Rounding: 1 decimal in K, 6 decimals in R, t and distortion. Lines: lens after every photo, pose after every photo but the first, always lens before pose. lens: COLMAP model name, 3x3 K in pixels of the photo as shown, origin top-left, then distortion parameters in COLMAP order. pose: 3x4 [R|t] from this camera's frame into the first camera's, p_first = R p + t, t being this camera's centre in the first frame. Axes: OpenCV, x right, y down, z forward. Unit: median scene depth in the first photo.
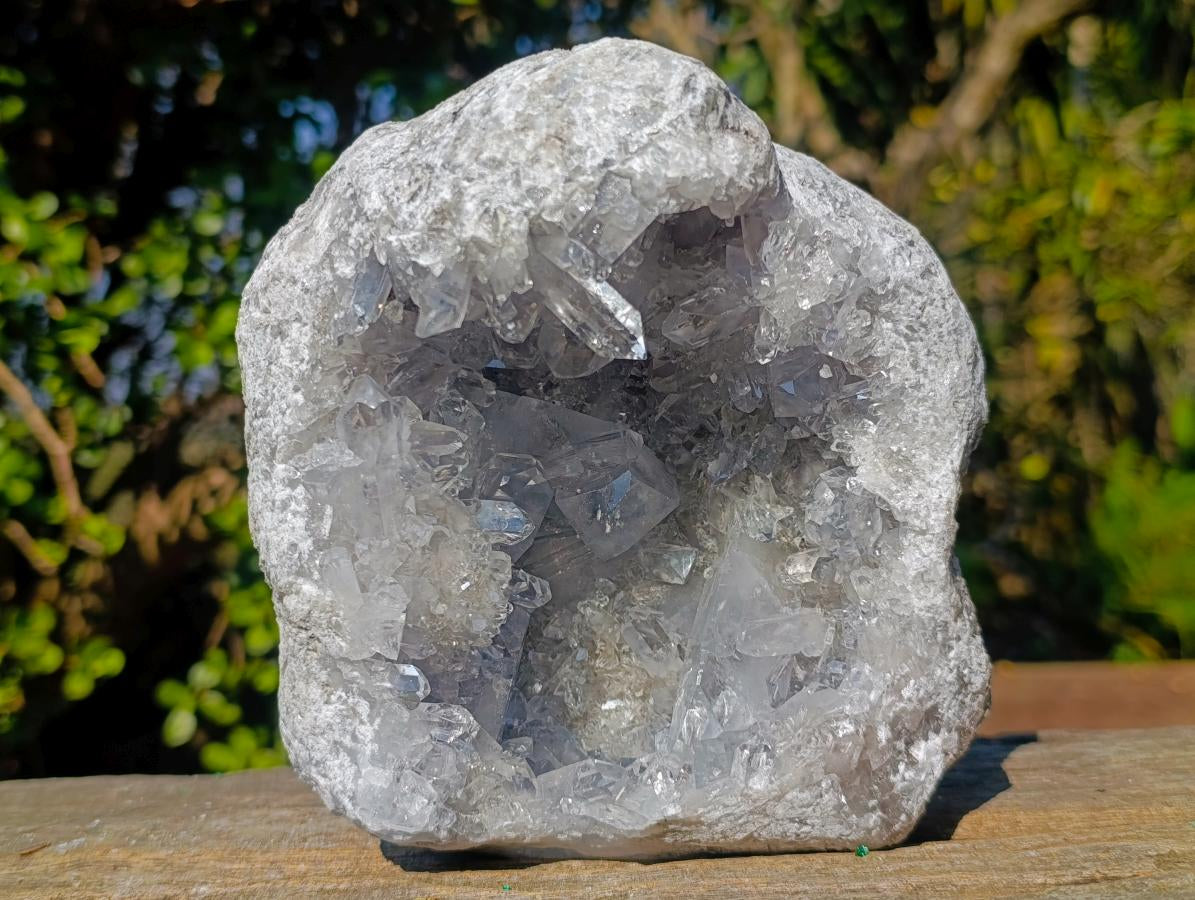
lens RADIAL K [[1630.8, 0, 606.2], [0, 1630.8, 429.3], [0, 0, 1]] dist [0.187230, -0.051988]
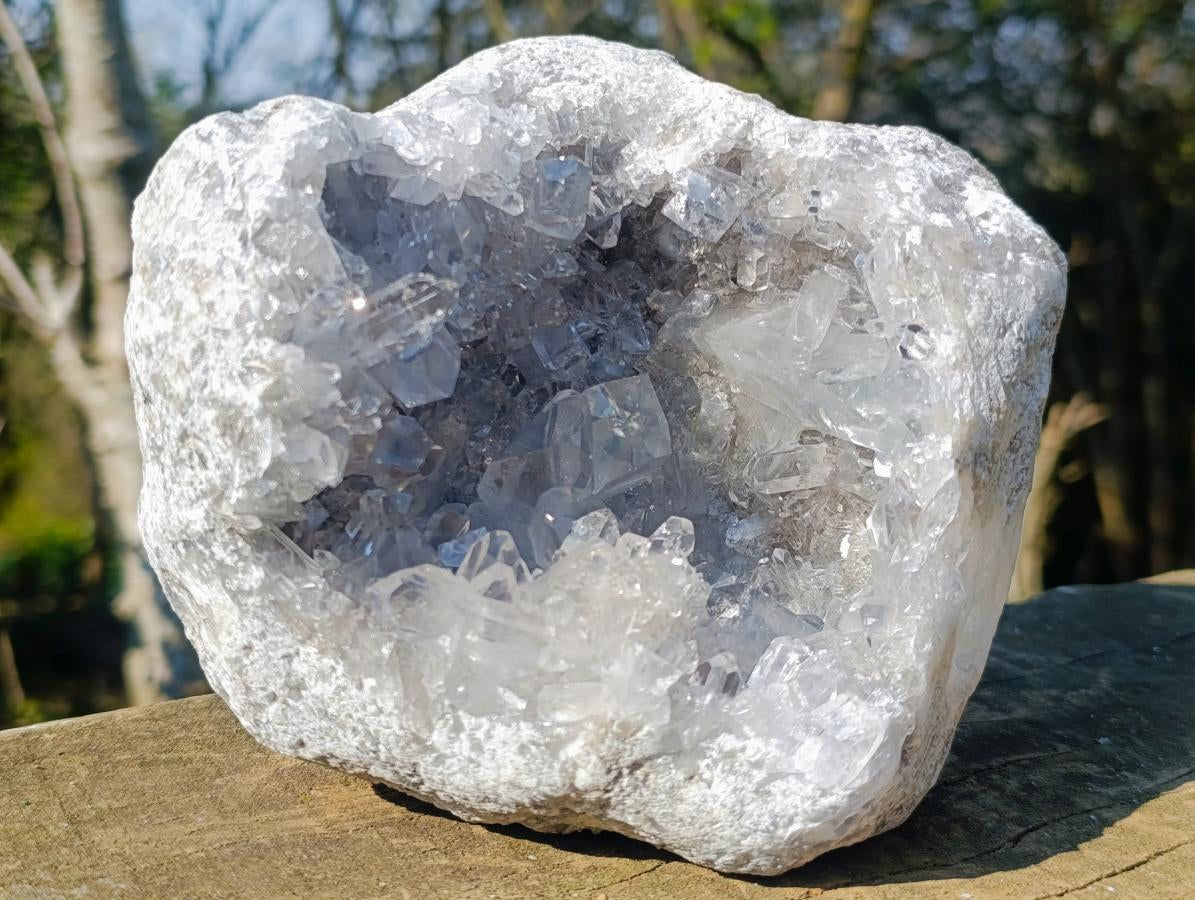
lens RADIAL K [[1630.8, 0, 606.2], [0, 1630.8, 429.3], [0, 0, 1]] dist [0.187230, -0.051988]
pose [[0.350716, -0.906577, 0.234769, -0.224912], [0.932376, 0.314578, -0.178088, 0.213086], [0.087597, 0.281352, 0.955598, 0.128418]]
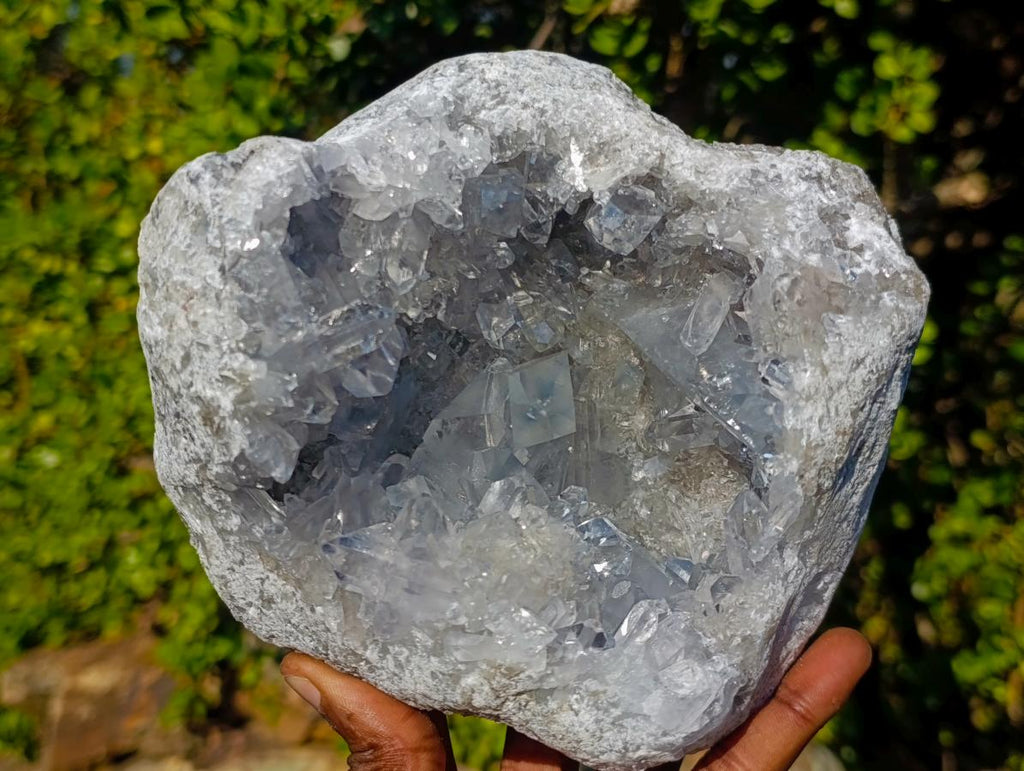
lens RADIAL K [[1397.4, 0, 519.4], [0, 1397.4, 367.8], [0, 0, 1]] dist [0.187230, -0.051988]
pose [[0.418407, -0.908183, -0.011816, 0.033818], [0.887811, 0.411697, -0.205663, 0.233458], [0.191644, 0.075561, 0.978552, 0.062543]]
